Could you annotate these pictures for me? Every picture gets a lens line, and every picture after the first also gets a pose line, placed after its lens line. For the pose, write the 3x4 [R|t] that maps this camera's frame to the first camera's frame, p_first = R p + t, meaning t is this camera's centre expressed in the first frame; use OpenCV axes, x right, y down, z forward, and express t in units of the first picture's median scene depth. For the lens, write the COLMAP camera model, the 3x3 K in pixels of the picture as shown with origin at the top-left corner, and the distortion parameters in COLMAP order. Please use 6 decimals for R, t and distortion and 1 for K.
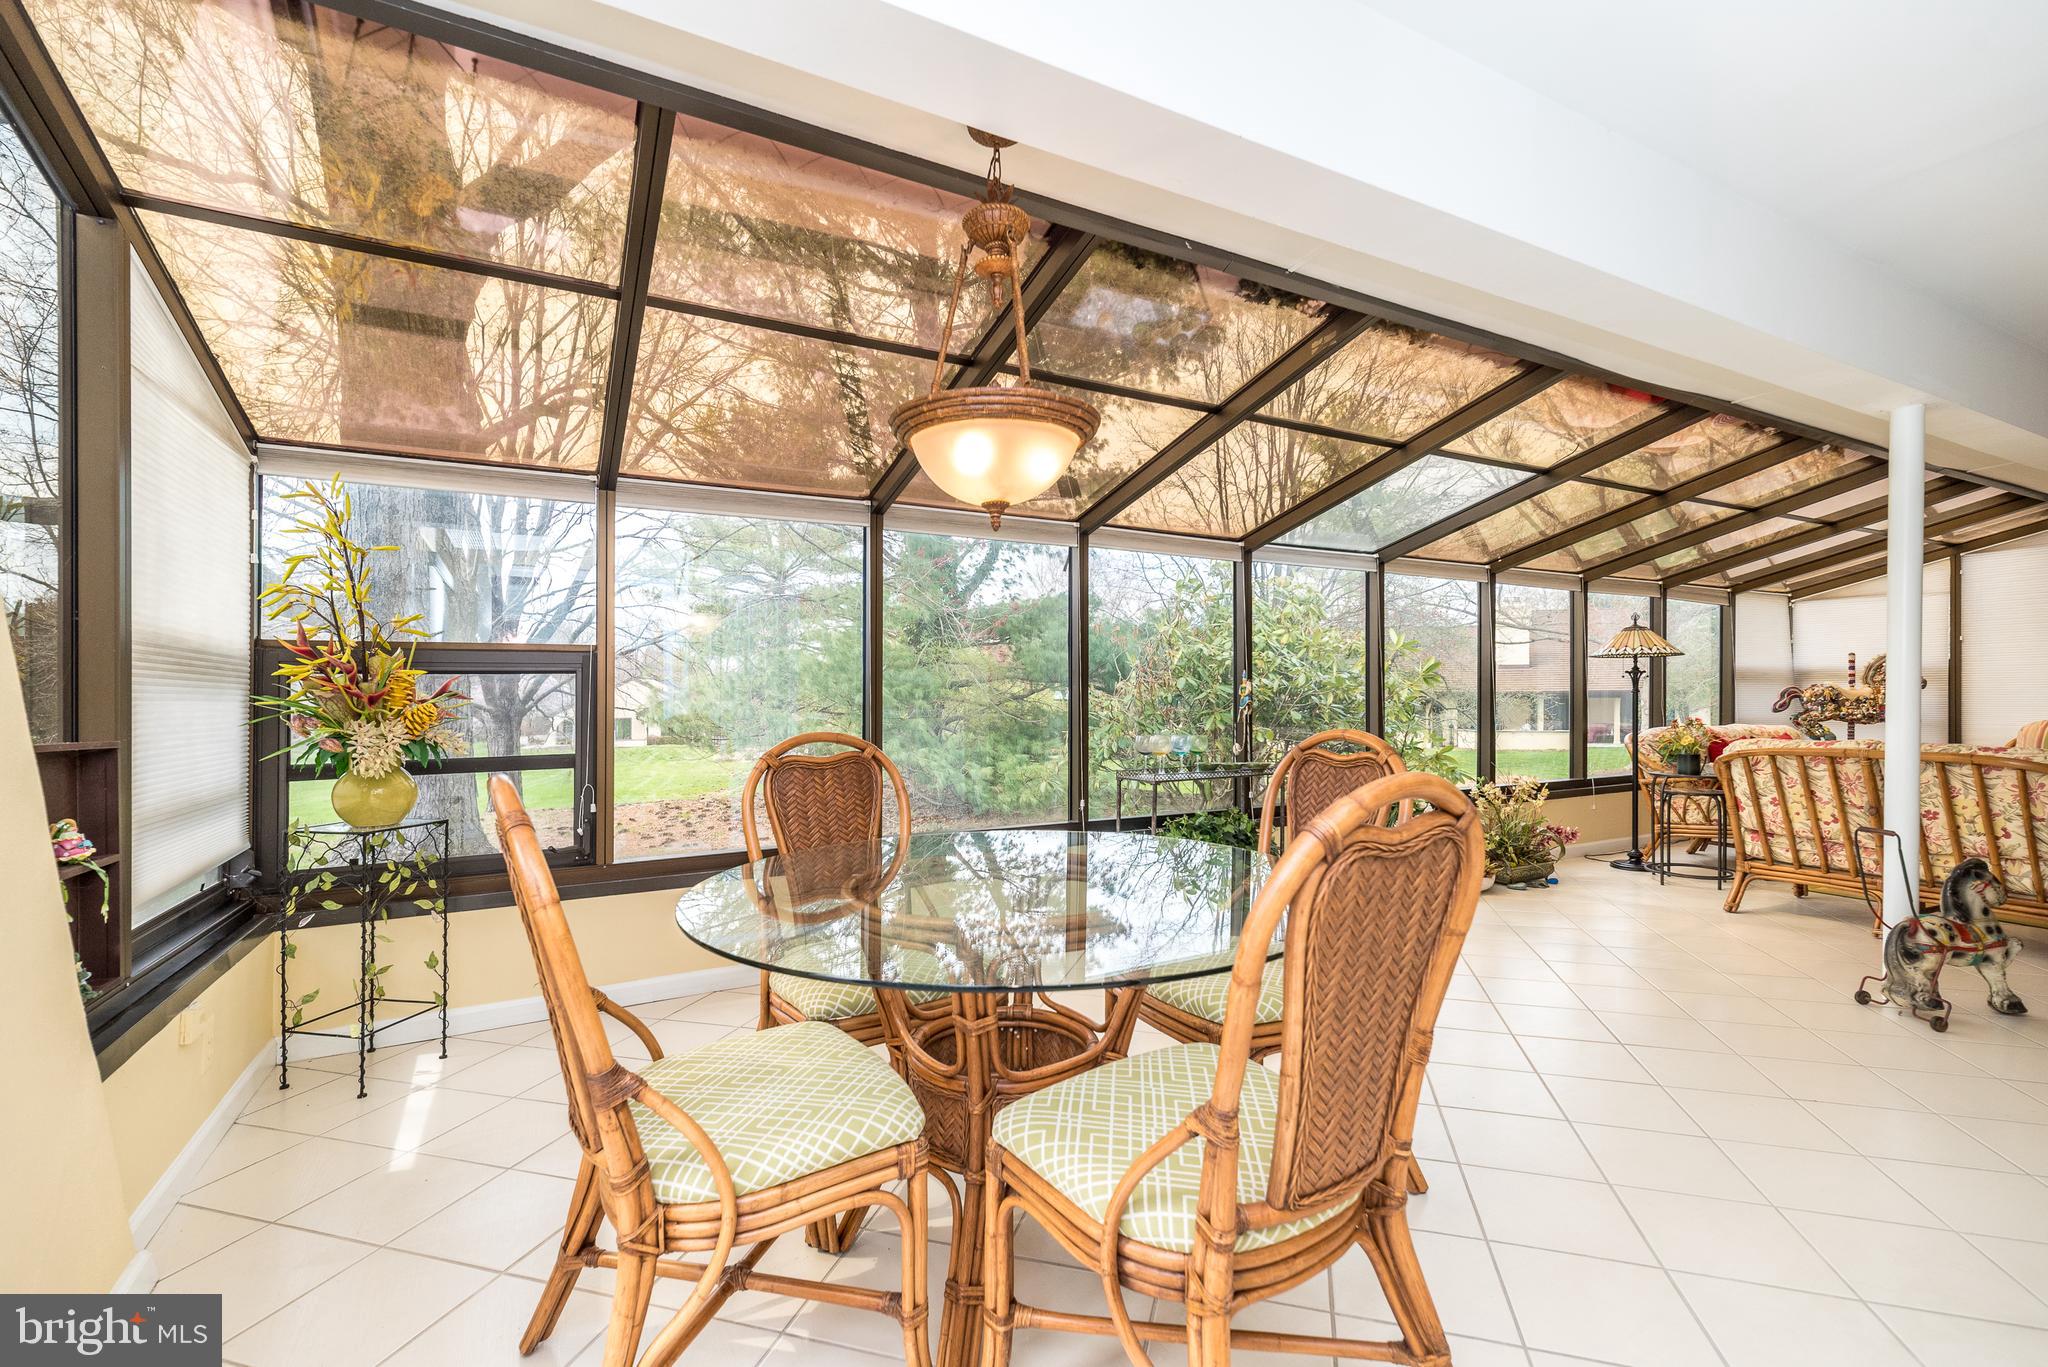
lens RADIAL K [[892.9, 0, 1011.0], [0, 892.9, 679.4], [0, 0, 1]] dist [0.008841, 0.000207]
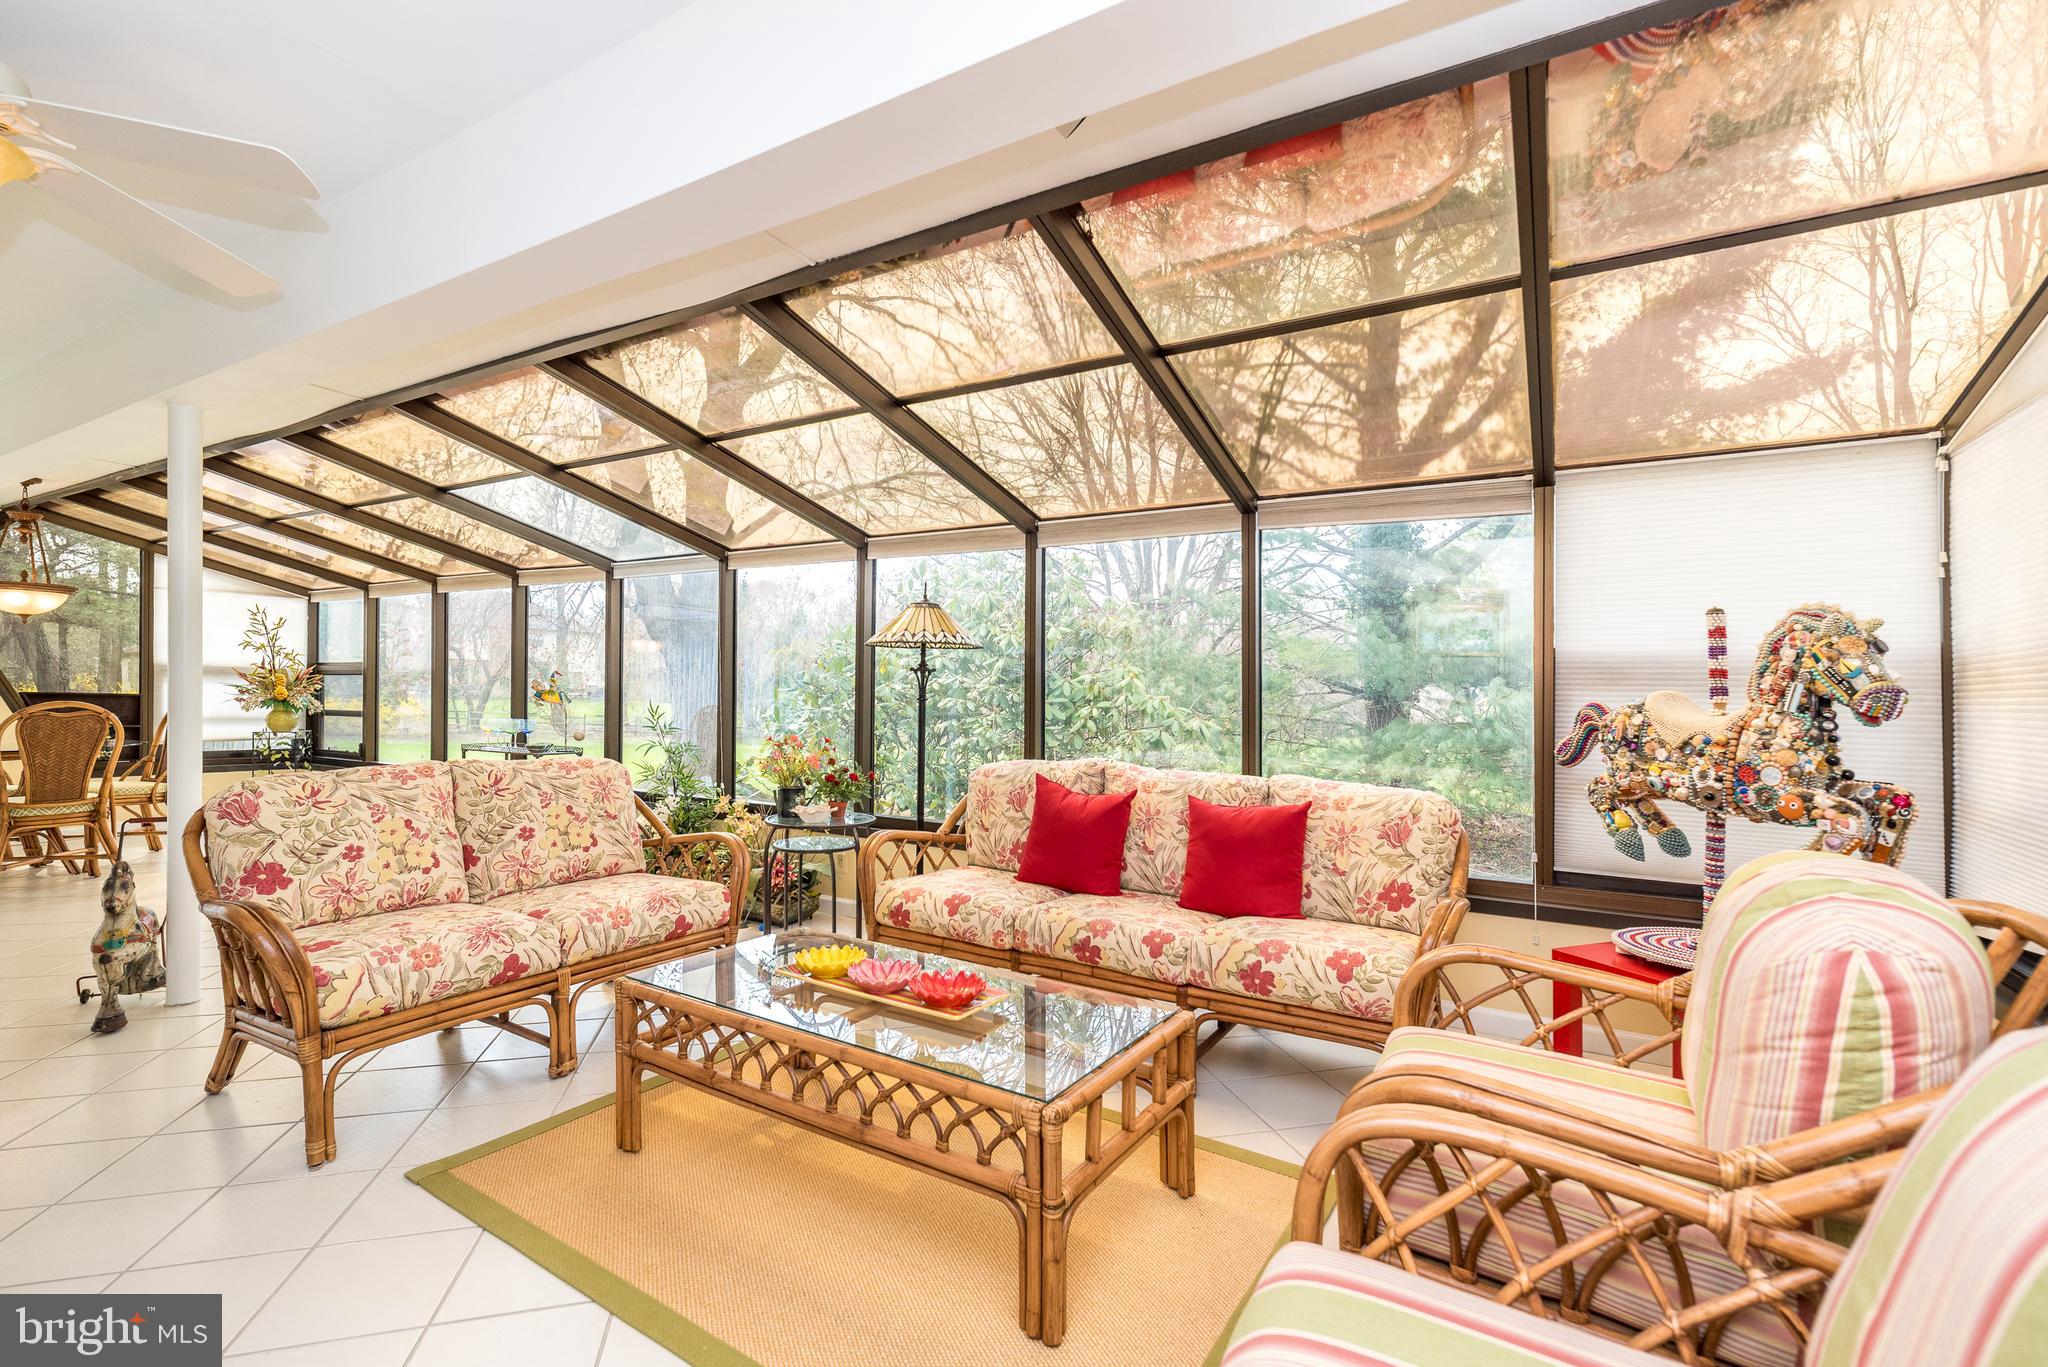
lens RADIAL K [[892.9, 0, 1014.7], [0, 892.9, 690.6], [0, 0, 1]] dist [0.008841, 0.000207]
pose [[0.500723, 0.010284, -0.865546, 0.542398], [-0.007993, 0.999942, 0.007257, 0.000854], [0.865571, 0.003285, 0.500776, 0.304194]]
